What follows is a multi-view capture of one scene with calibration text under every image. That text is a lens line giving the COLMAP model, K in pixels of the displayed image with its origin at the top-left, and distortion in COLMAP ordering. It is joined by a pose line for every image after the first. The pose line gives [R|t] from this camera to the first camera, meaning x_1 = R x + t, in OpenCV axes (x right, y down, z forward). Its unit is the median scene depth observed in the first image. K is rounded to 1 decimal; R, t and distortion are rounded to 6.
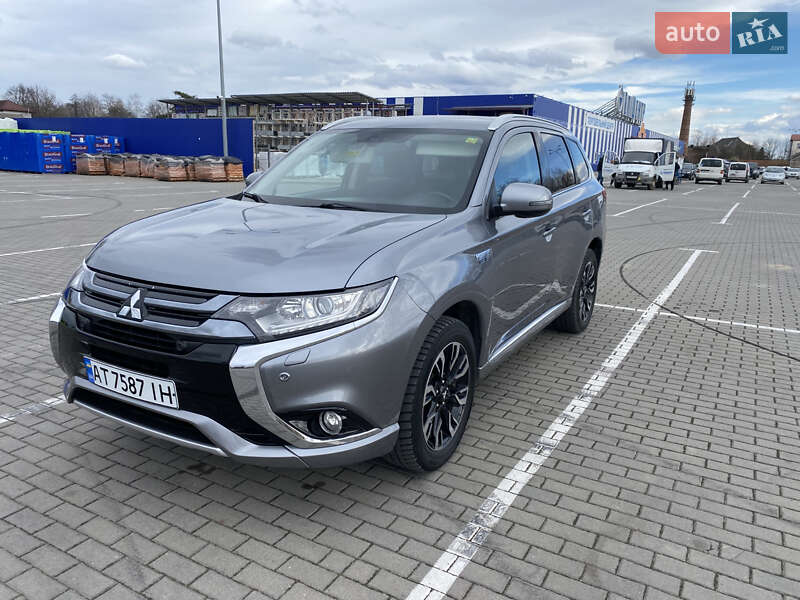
lens RADIAL K [[612.2, 0, 404.0], [0, 612.2, 295.8], [0, 0, 1]] dist [0.025977, -0.028226]
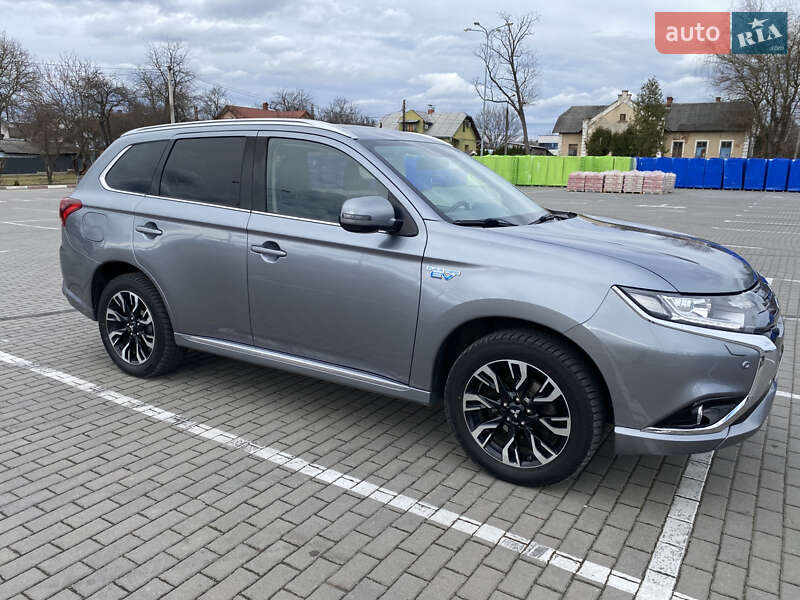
lens RADIAL K [[610.7, 0, 397.5], [0, 610.7, 298.1], [0, 0, 1]] dist [0.020933, -0.011542]
pose [[-0.063173, 0.183929, -0.980907, 1.072164], [-0.234093, 0.952719, 0.193719, -0.251128], [0.970160, 0.241862, -0.017130, 1.208111]]
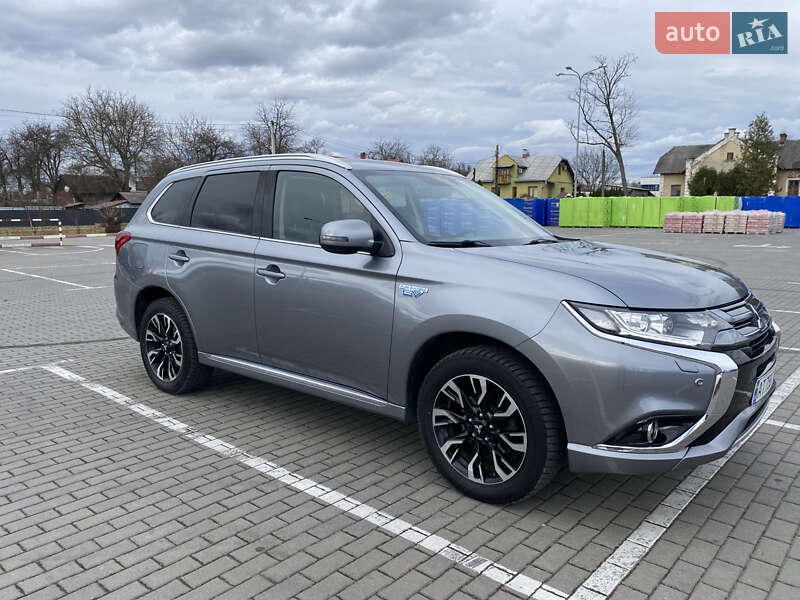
lens RADIAL K [[612.2, 0, 404.0], [0, 612.2, 295.8], [0, 0, 1]] dist [0.025977, -0.028226]
pose [[-0.207951, 0.108393, -0.972115, 1.092026], [-0.219254, 0.963386, 0.154322, -0.260075], [0.953249, 0.245231, -0.176571, 1.360920]]
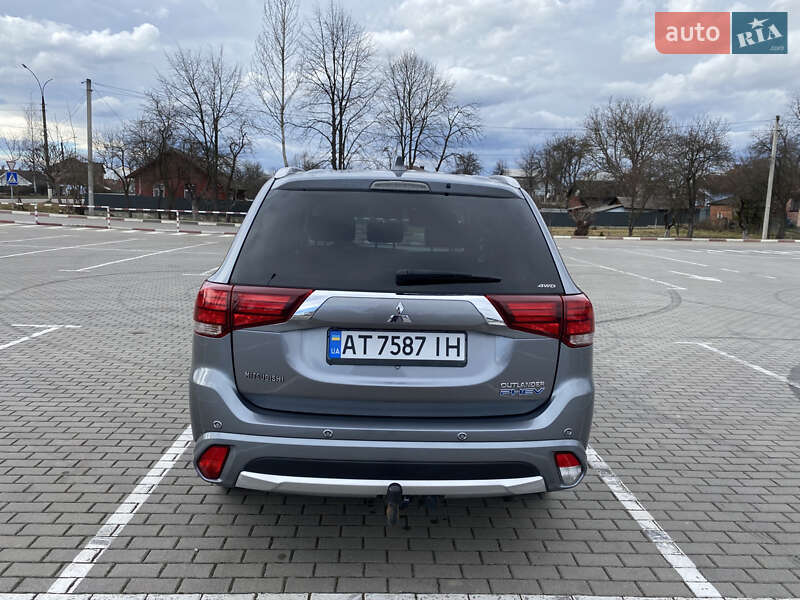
lens RADIAL K [[610.7, 0, 397.5], [0, 610.7, 298.1], [0, 0, 1]] dist [0.020933, -0.011542]
pose [[-0.849220, 0.026411, -0.527378, 0.611834], [-0.166432, 0.934453, 0.314797, -0.454756], [0.501125, 0.355104, -0.789161, 1.980392]]
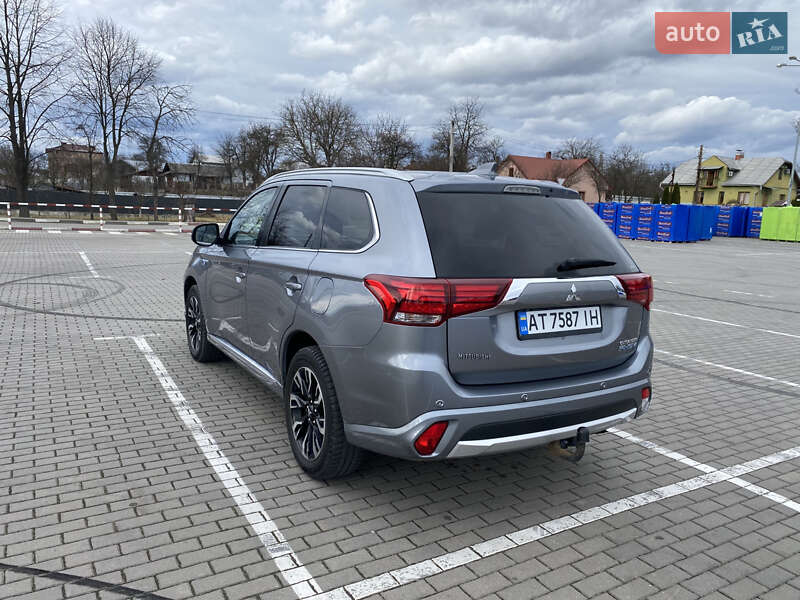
lens RADIAL K [[612.2, 0, 404.0], [0, 612.2, 295.8], [0, 0, 1]] dist [0.025977, -0.028226]
pose [[-0.492918, 0.082525, -0.866153, 1.020881], [-0.240076, 0.943946, 0.226562, -0.378509], [0.836299, 0.319619, -0.445475, 1.702181]]
